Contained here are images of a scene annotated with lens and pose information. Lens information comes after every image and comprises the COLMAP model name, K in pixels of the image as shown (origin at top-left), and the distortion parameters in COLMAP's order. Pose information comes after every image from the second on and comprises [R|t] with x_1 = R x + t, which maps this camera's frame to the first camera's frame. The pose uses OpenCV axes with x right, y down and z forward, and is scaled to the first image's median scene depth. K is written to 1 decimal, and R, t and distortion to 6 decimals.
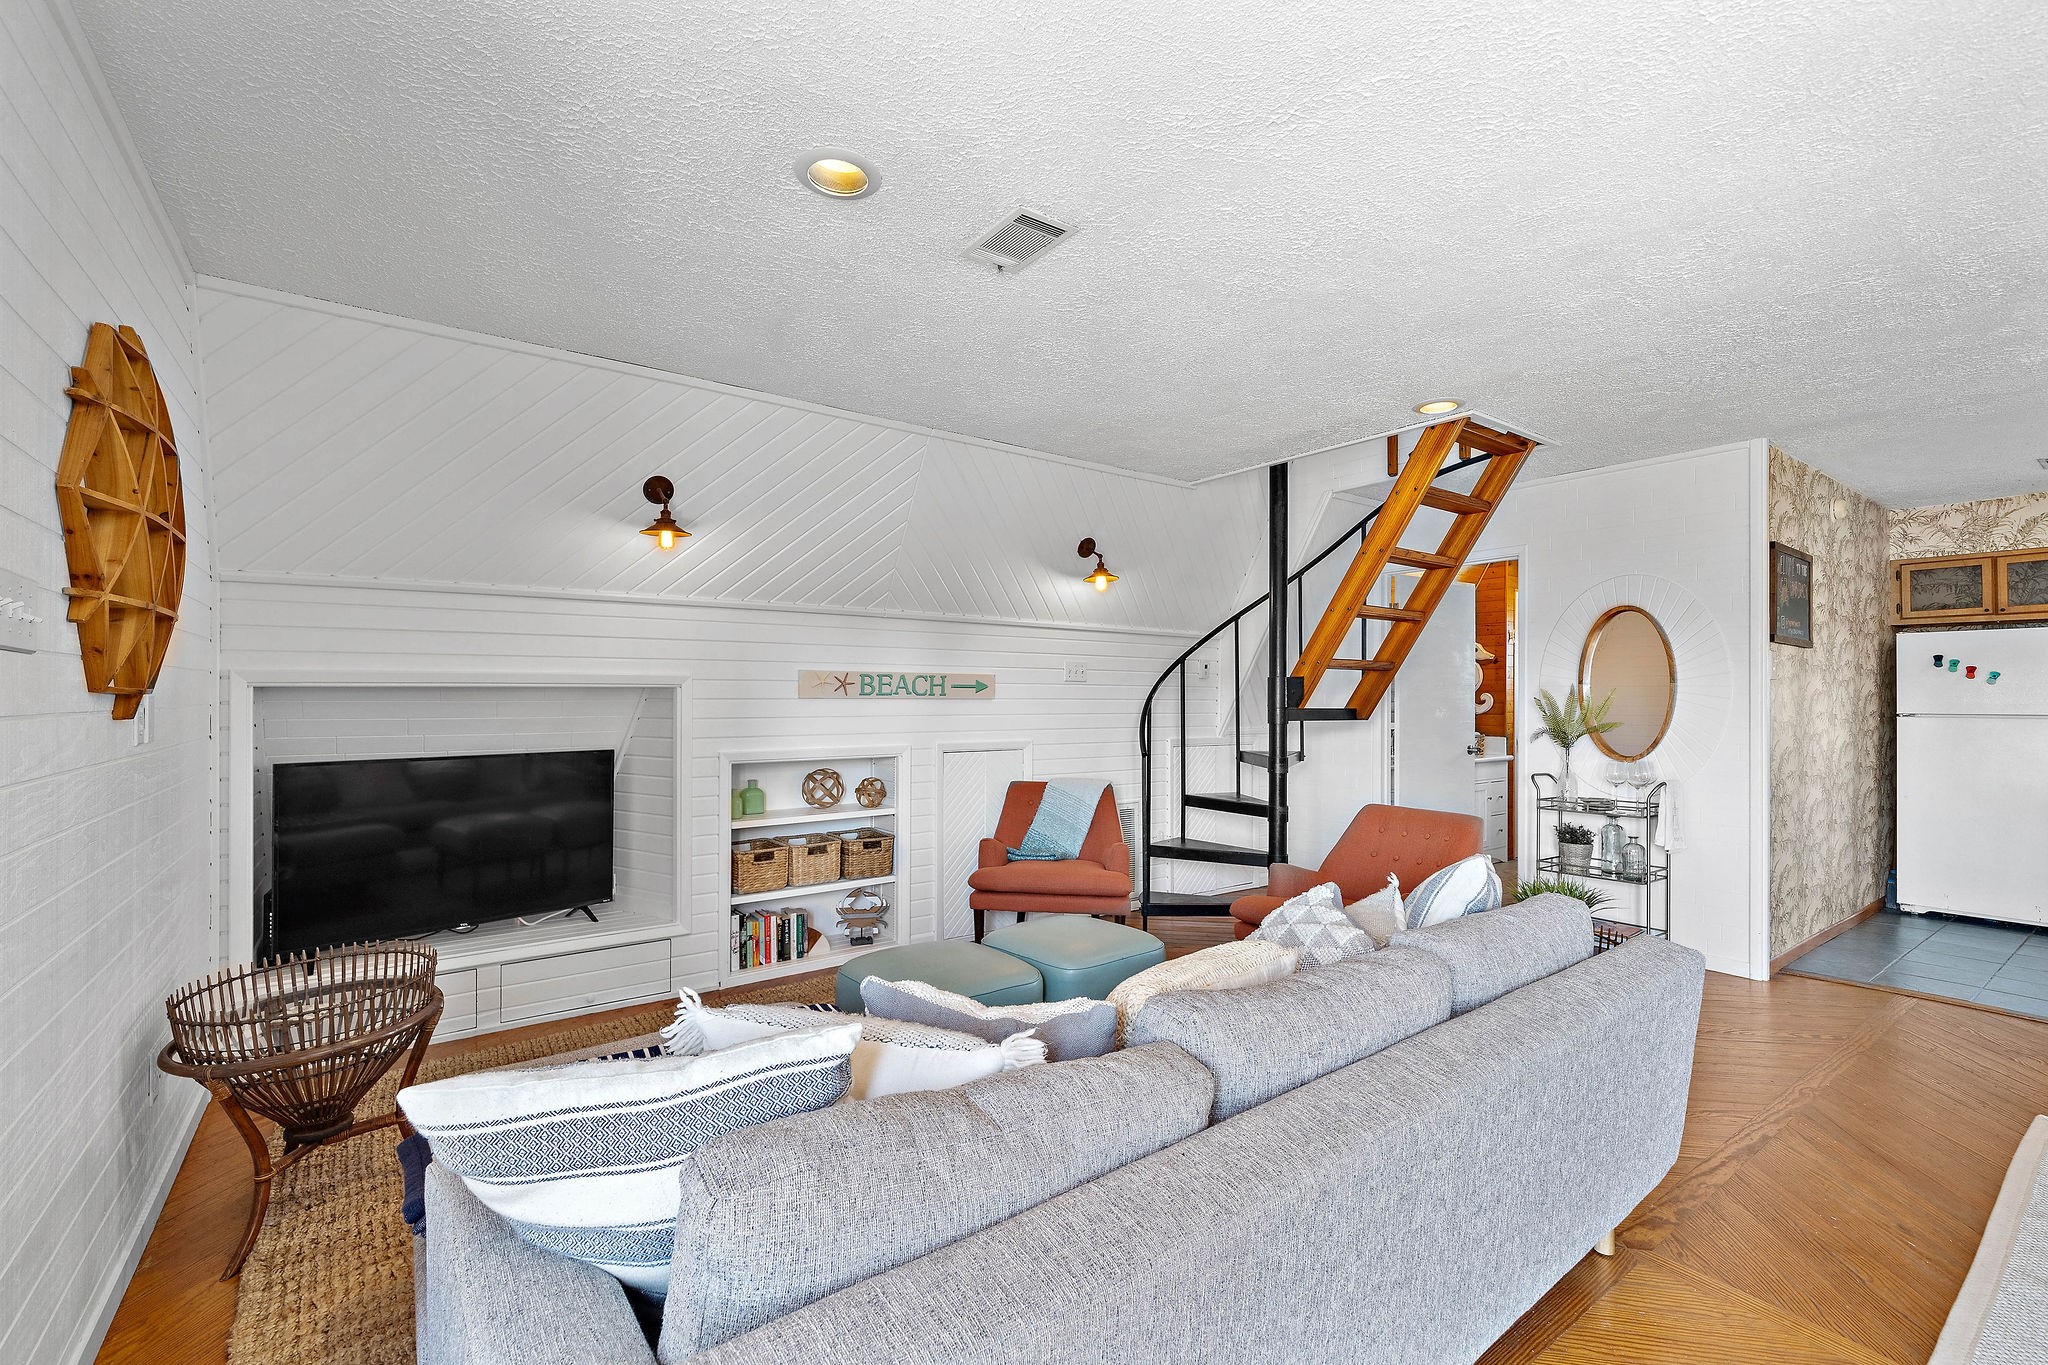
lens RADIAL K [[875.0, 0, 1025.2], [0, 875.0, 691.3], [0, 0, 1]] dist [-0.000541, 0.000167]
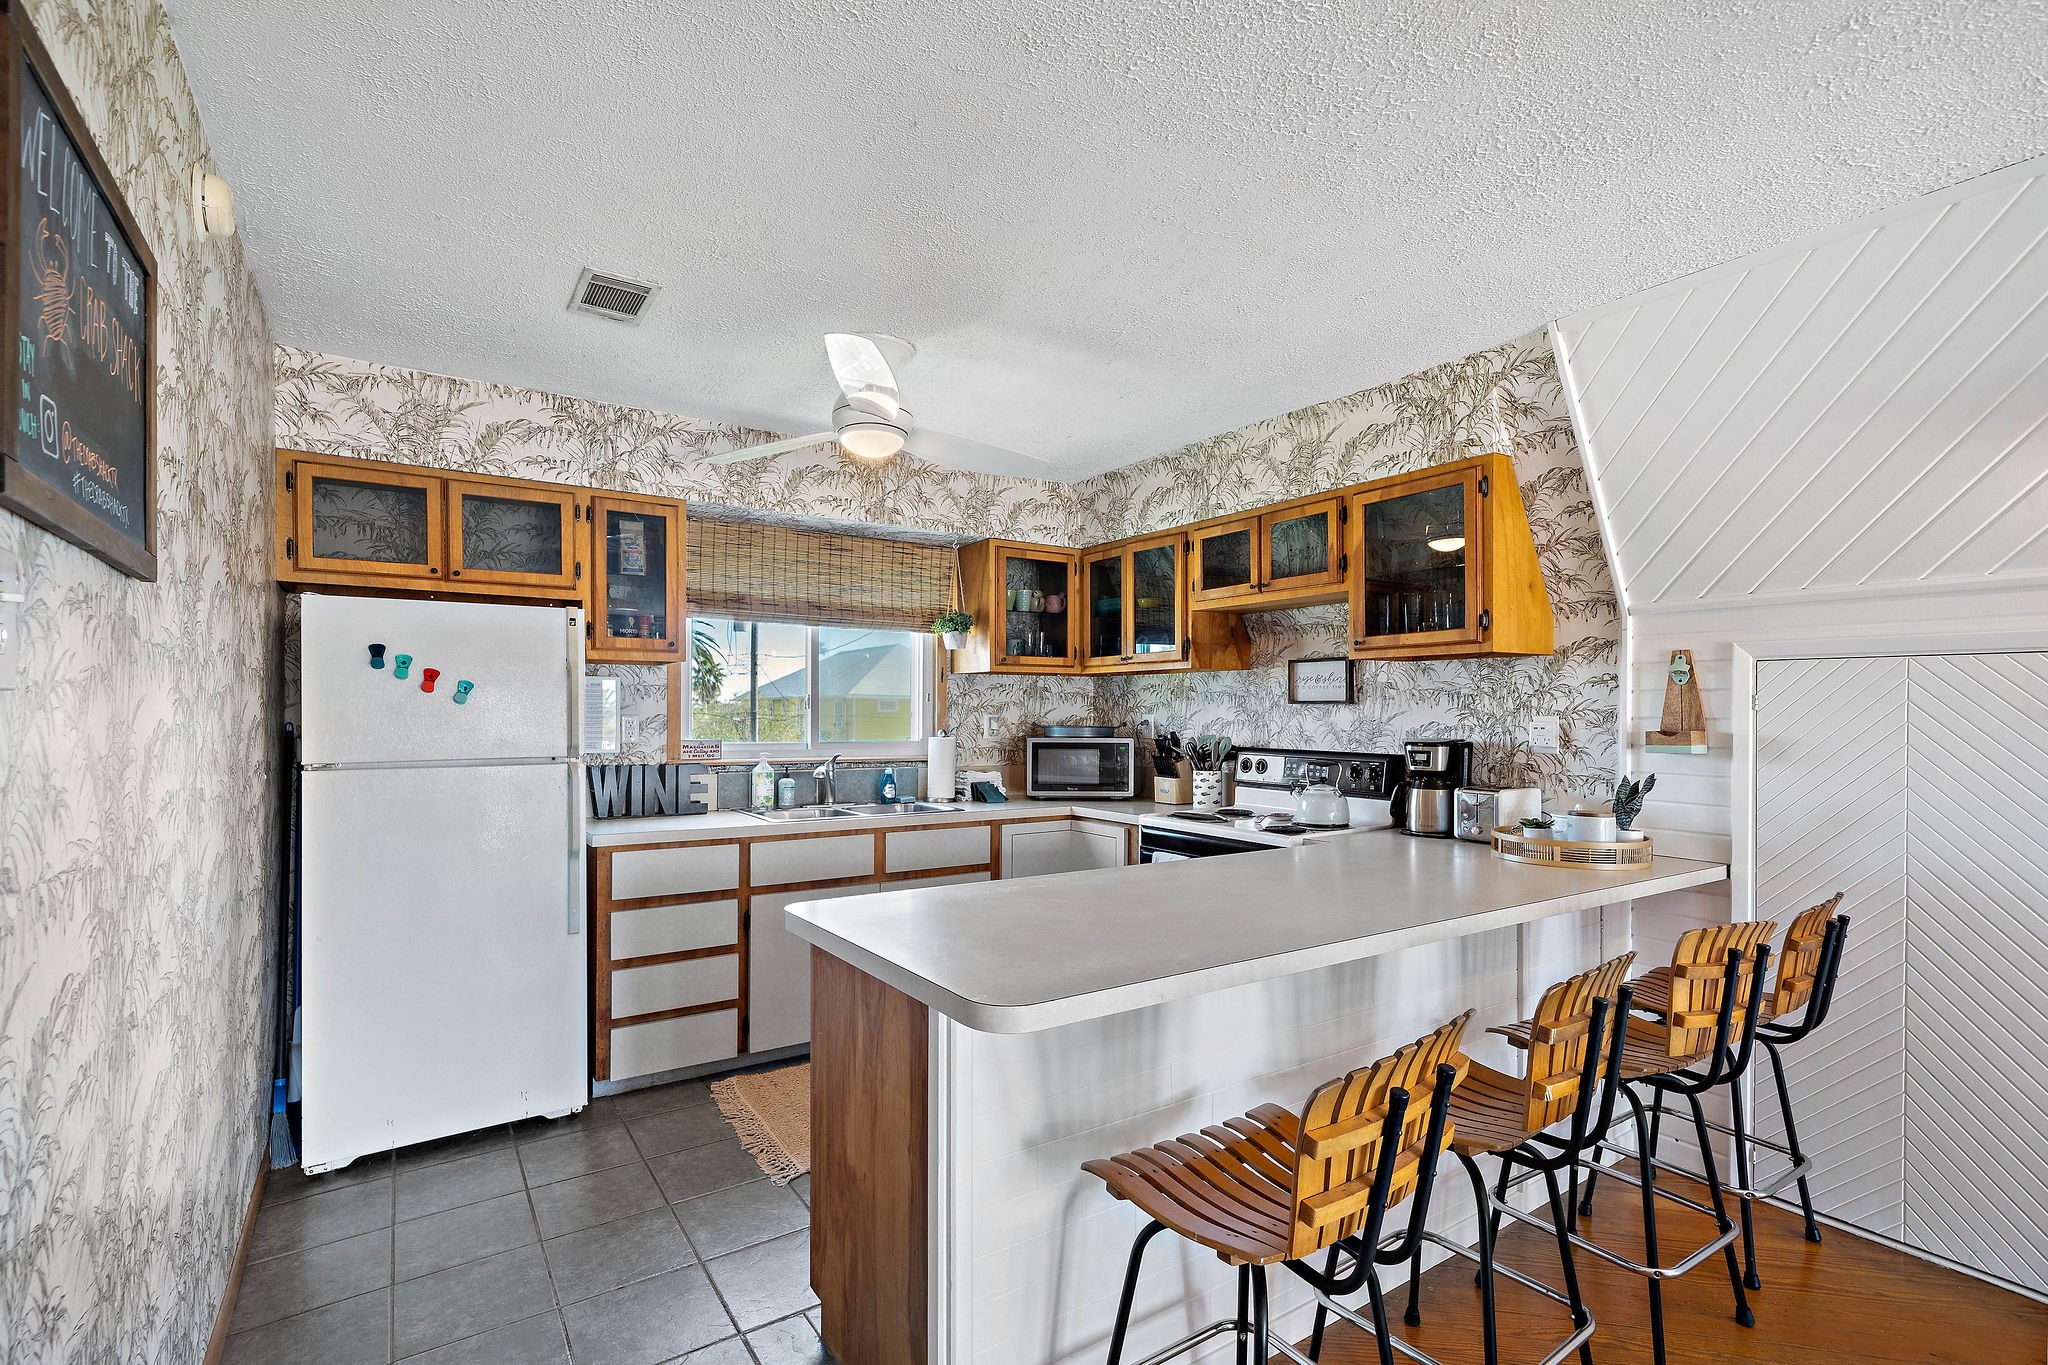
lens RADIAL K [[910.4, 0, 993.0], [0, 910.4, 711.3], [0, 0, 1]] dist [0.001149, -0.000097]
pose [[0.045481, -0.007682, 0.998936, 0.604690], [-0.011045, 0.999905, 0.008192, -0.012707], [-0.998904, -0.011406, 0.045392, 0.699371]]
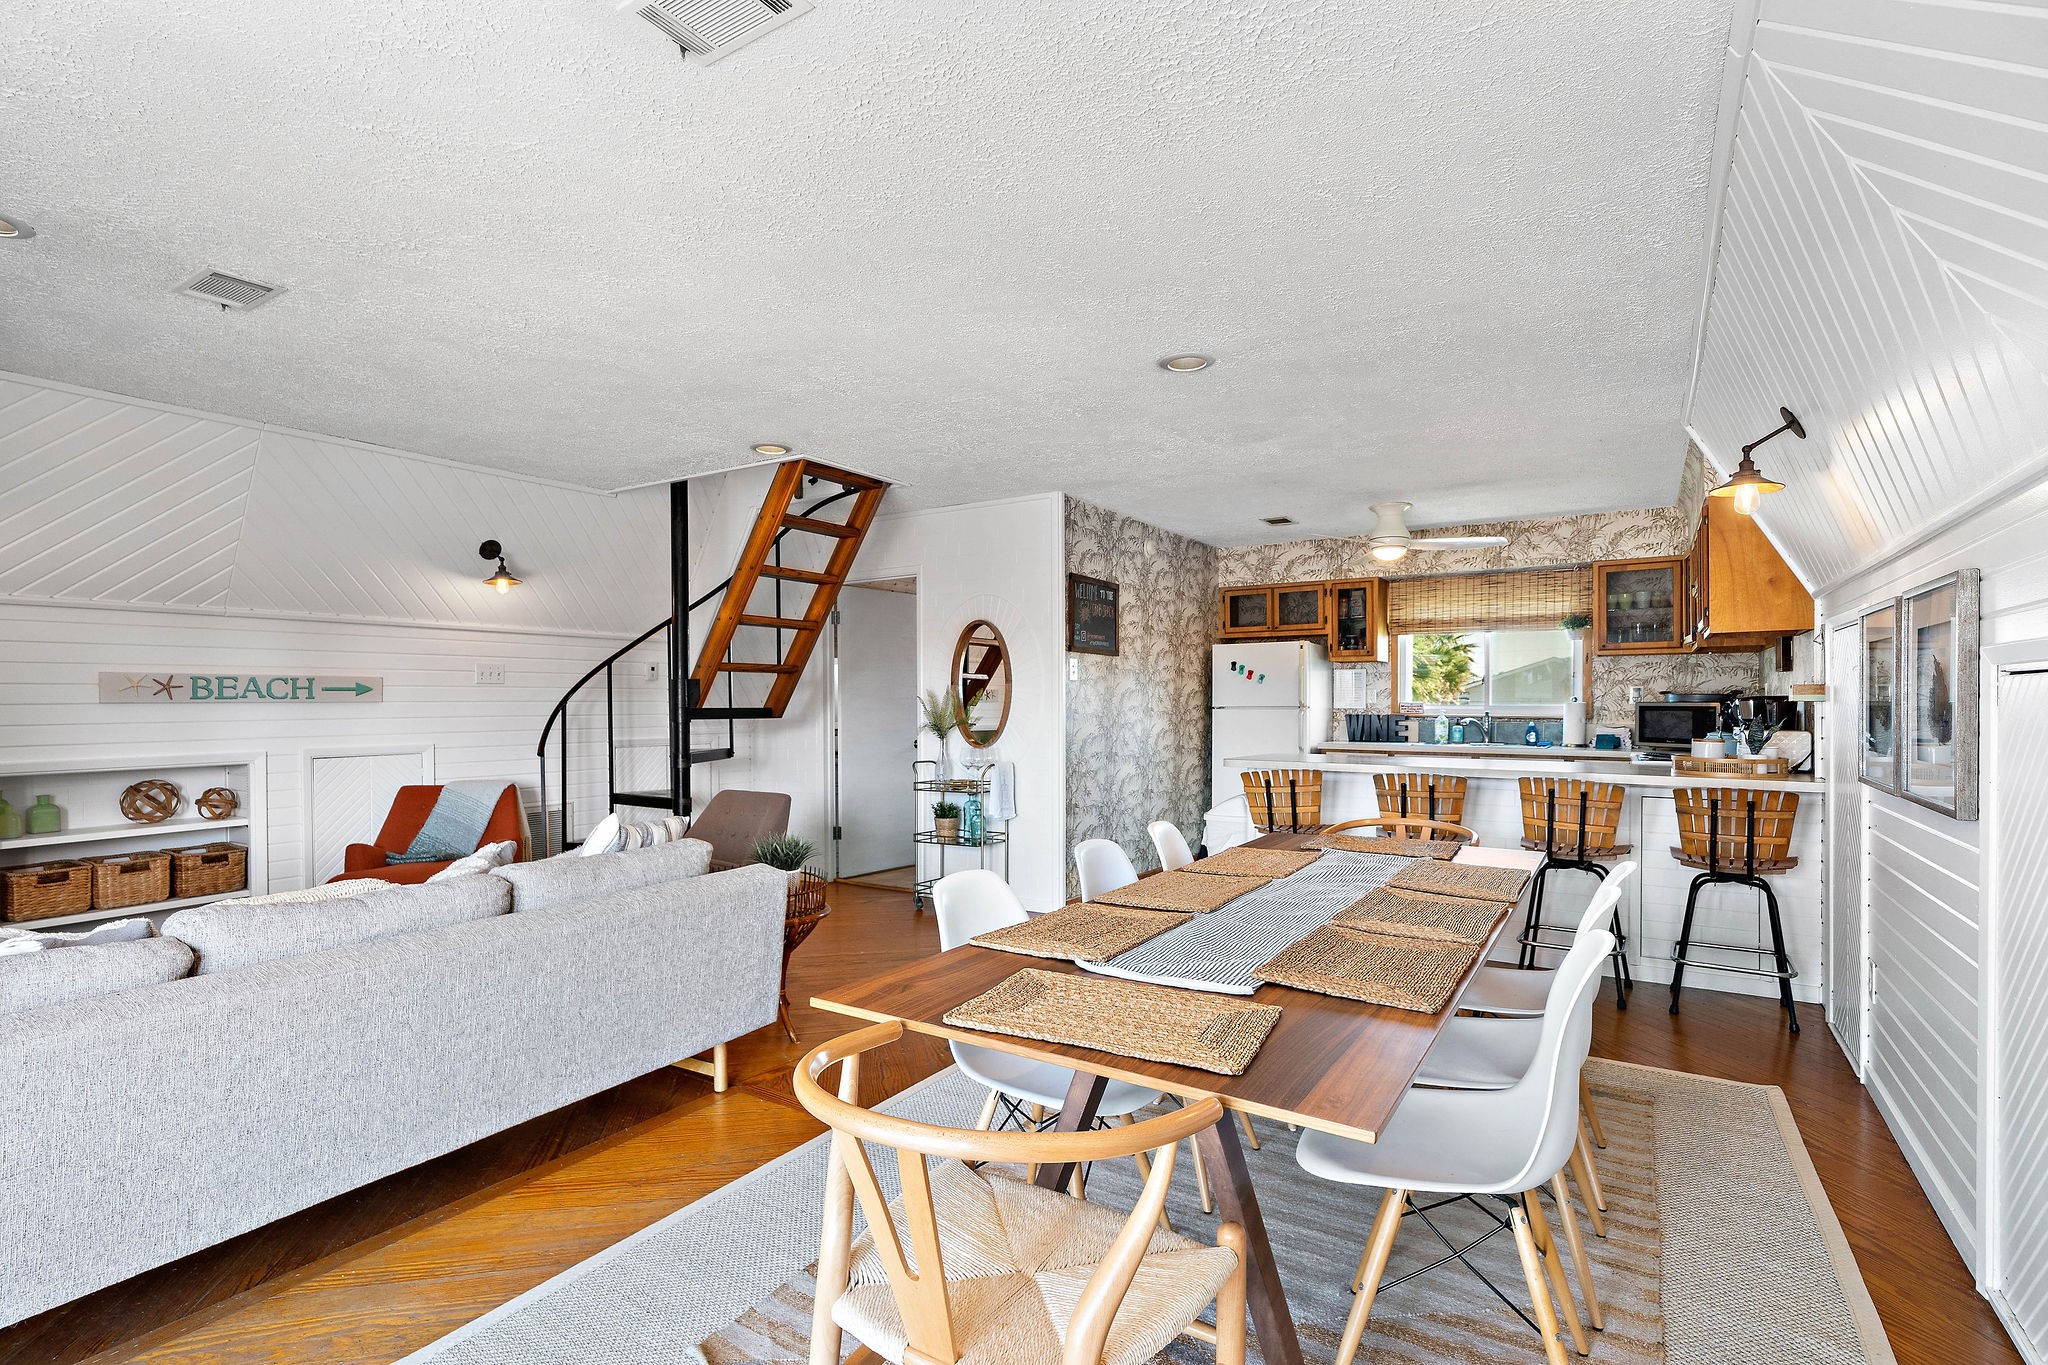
lens RADIAL K [[966.8, 0, 1017.4], [0, 966.8, 704.6], [0, 0, 1]] dist [0.001551, 0.000635]
pose [[0.932261, -0.010818, 0.361625, 0.241695], [0.007036, 0.999906, 0.011773, 0.004174], [-0.361719, -0.008431, 0.932249, -0.263393]]
